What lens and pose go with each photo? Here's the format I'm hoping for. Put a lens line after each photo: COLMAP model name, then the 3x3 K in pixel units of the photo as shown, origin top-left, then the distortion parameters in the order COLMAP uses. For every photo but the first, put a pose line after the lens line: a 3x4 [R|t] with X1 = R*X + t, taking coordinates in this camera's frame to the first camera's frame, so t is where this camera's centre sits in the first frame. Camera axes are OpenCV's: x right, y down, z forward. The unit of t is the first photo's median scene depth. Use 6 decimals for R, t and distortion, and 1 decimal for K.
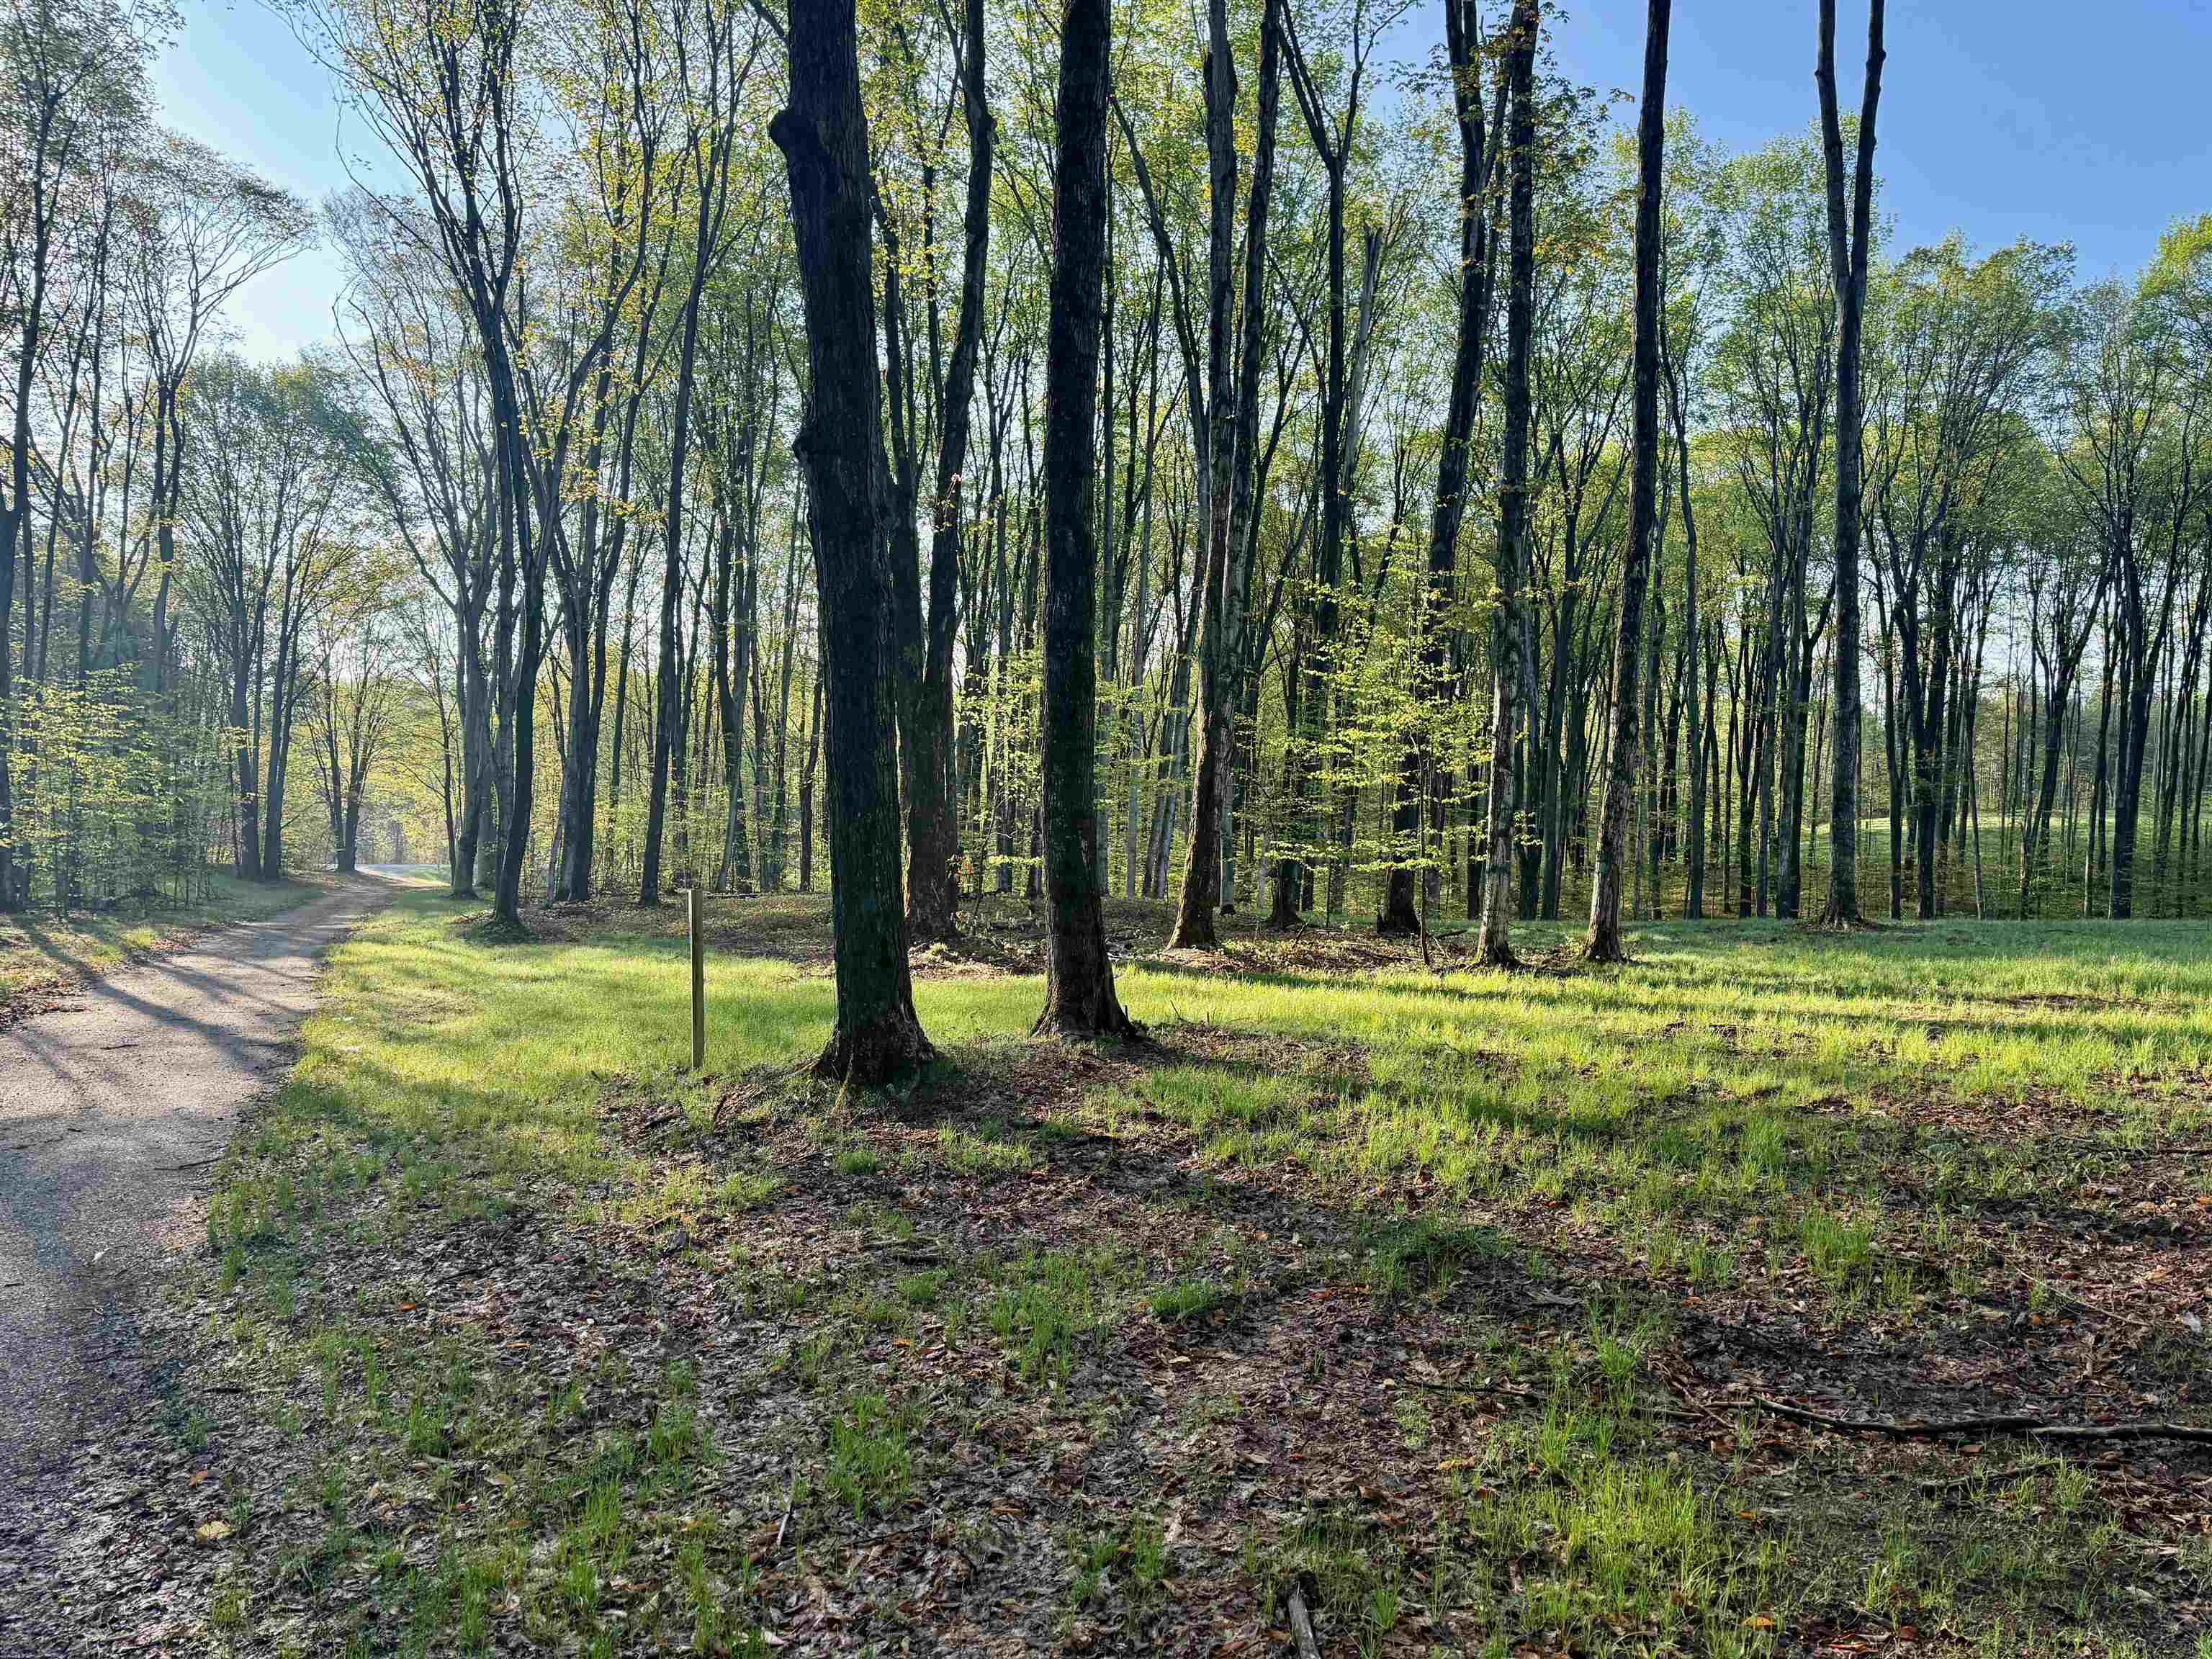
lens RADIAL K [[1535.6, 0, 1128.1], [0, 1535.6, 832.7], [0, 0, 1]] dist [0.036889, -0.040601]
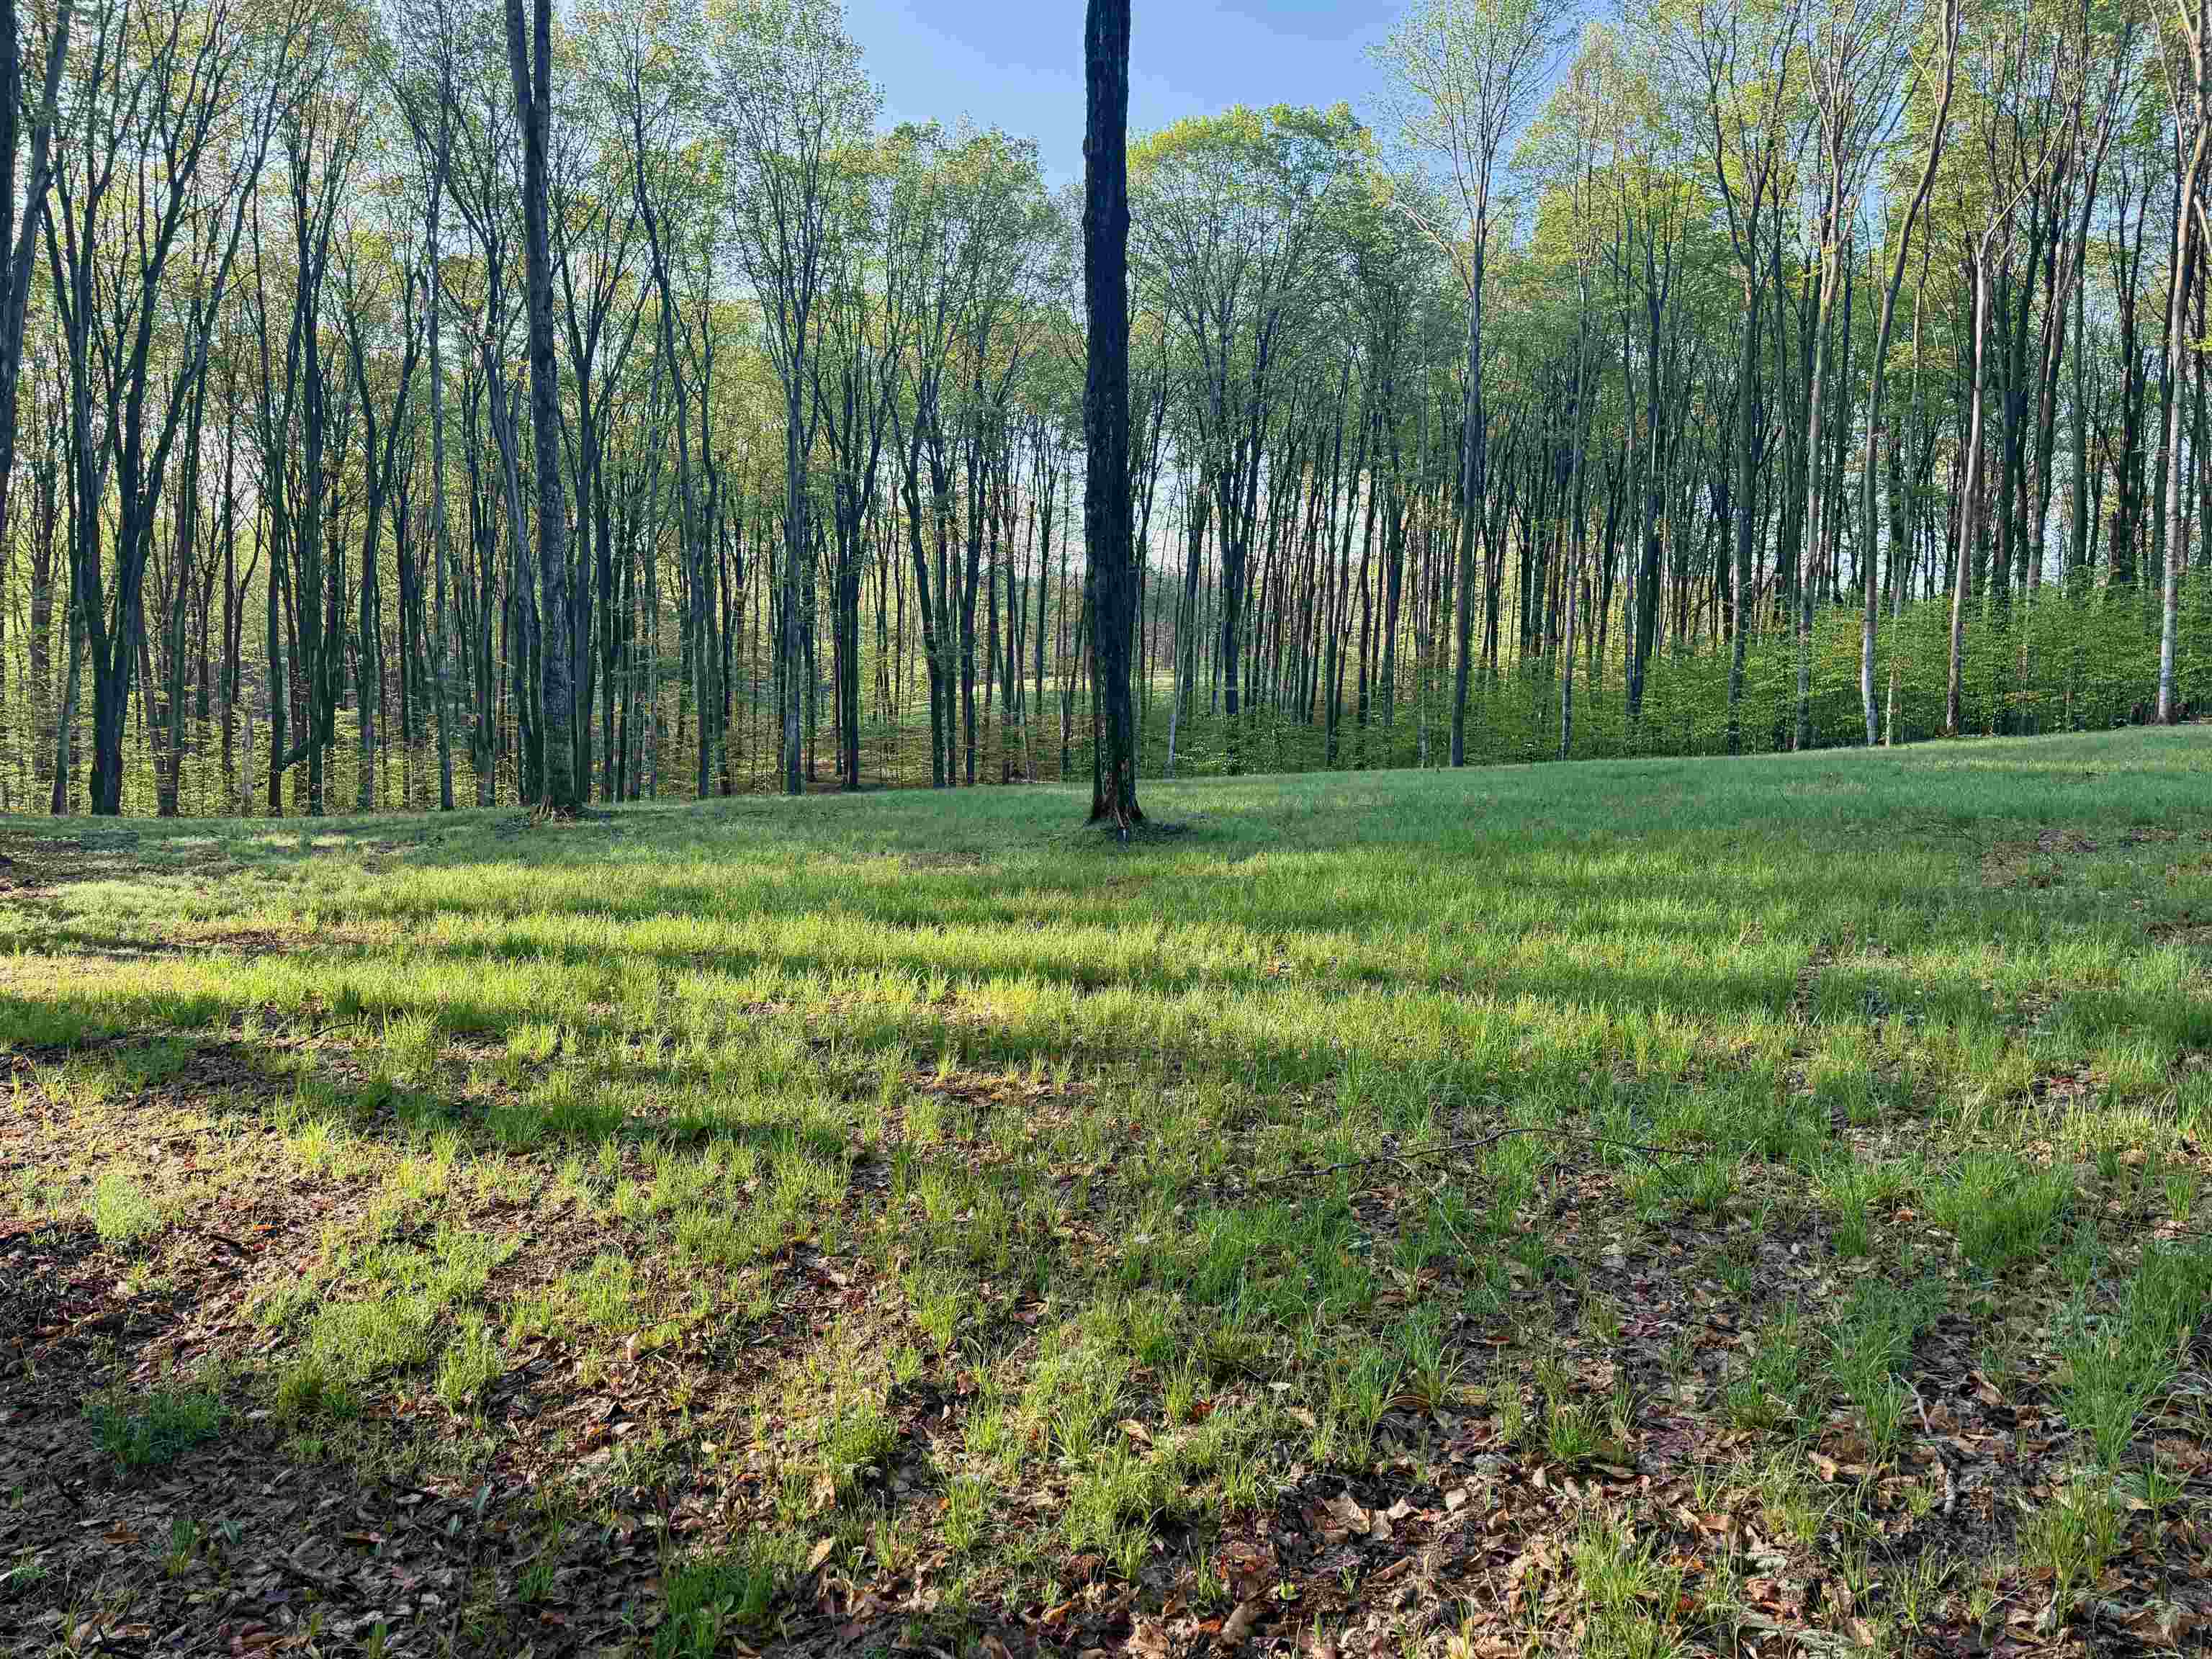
lens RADIAL K [[1535.6, 0, 1102.7], [0, 1535.6, 828.0], [0, 0, 1]] dist [0.036889, -0.040601]
pose [[0.890037, -0.065643, 0.451138, 0.149364], [0.027531, 0.995513, 0.090536, -0.004391], [-0.455057, -0.068160, 0.887850, 0.005506]]
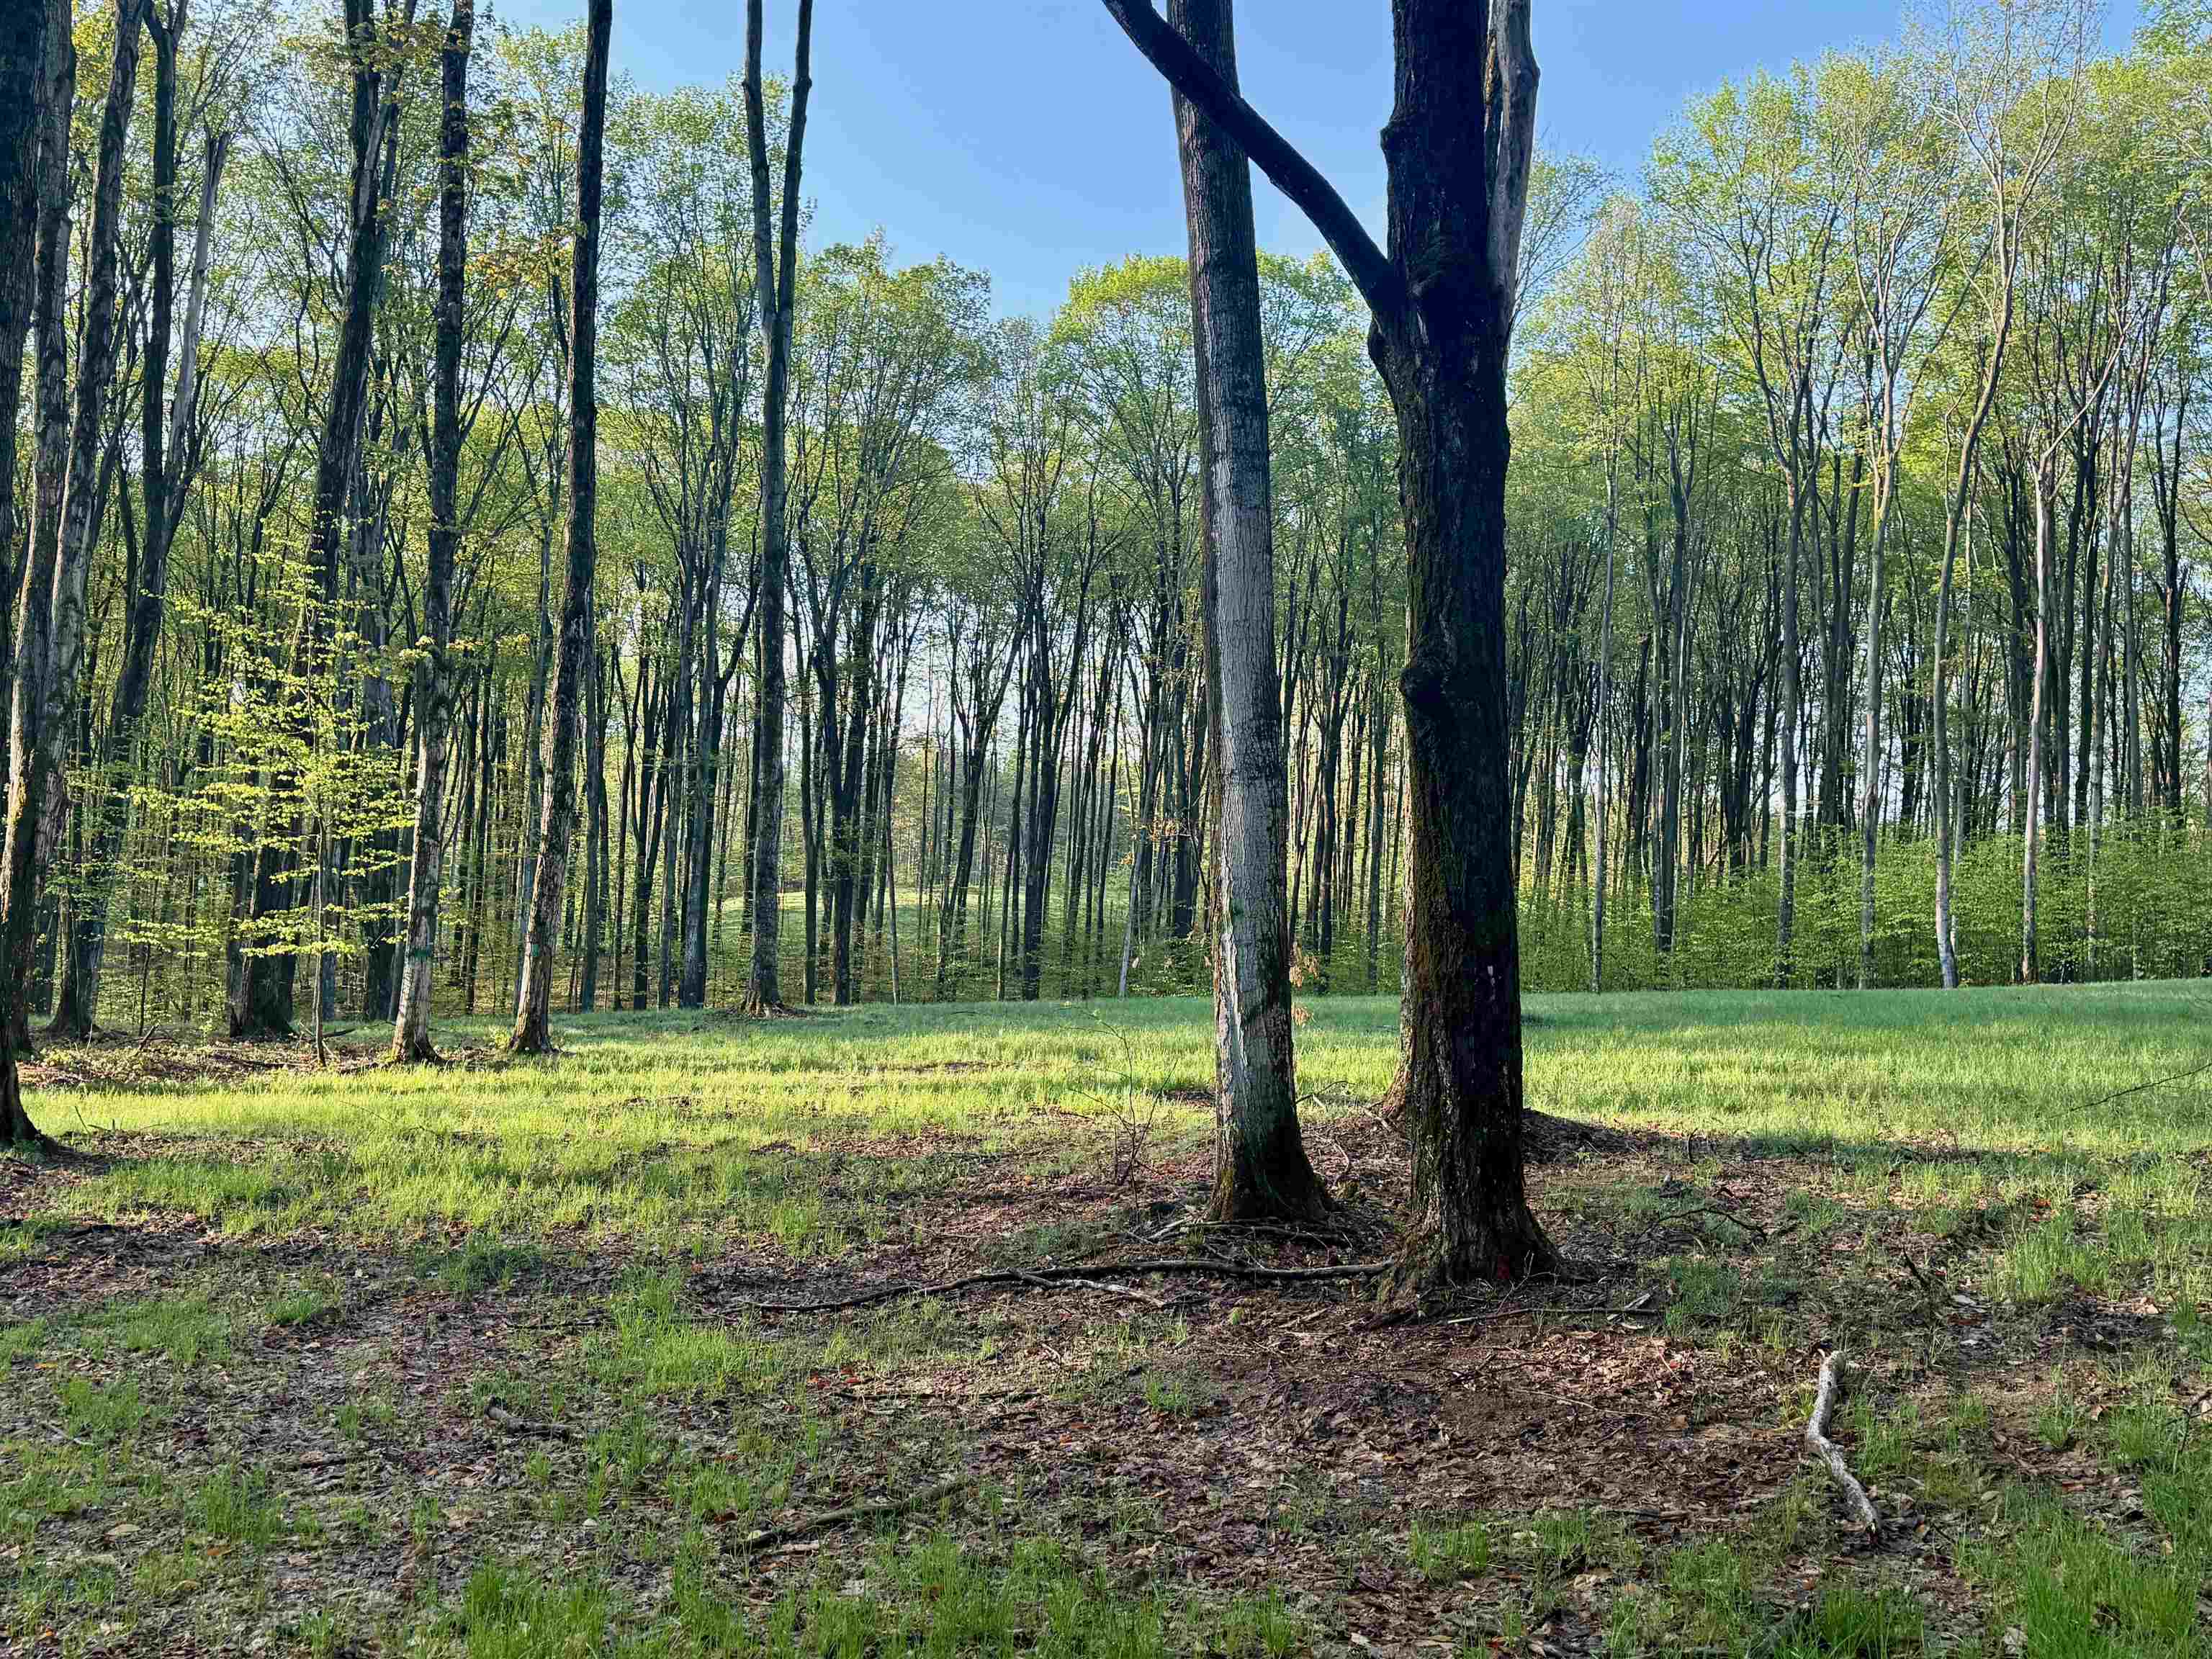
lens RADIAL K [[2100.2, 0, 1090.2], [0, 2100.2, 838.1], [0, 0, 1]] dist [0.015889, 0.000000]
pose [[0.828571, 0.022947, 0.559414, -0.033925], [-0.004317, 0.999392, -0.034601, -0.000599], [-0.559868, 0.026254, 0.828166, -0.063311]]
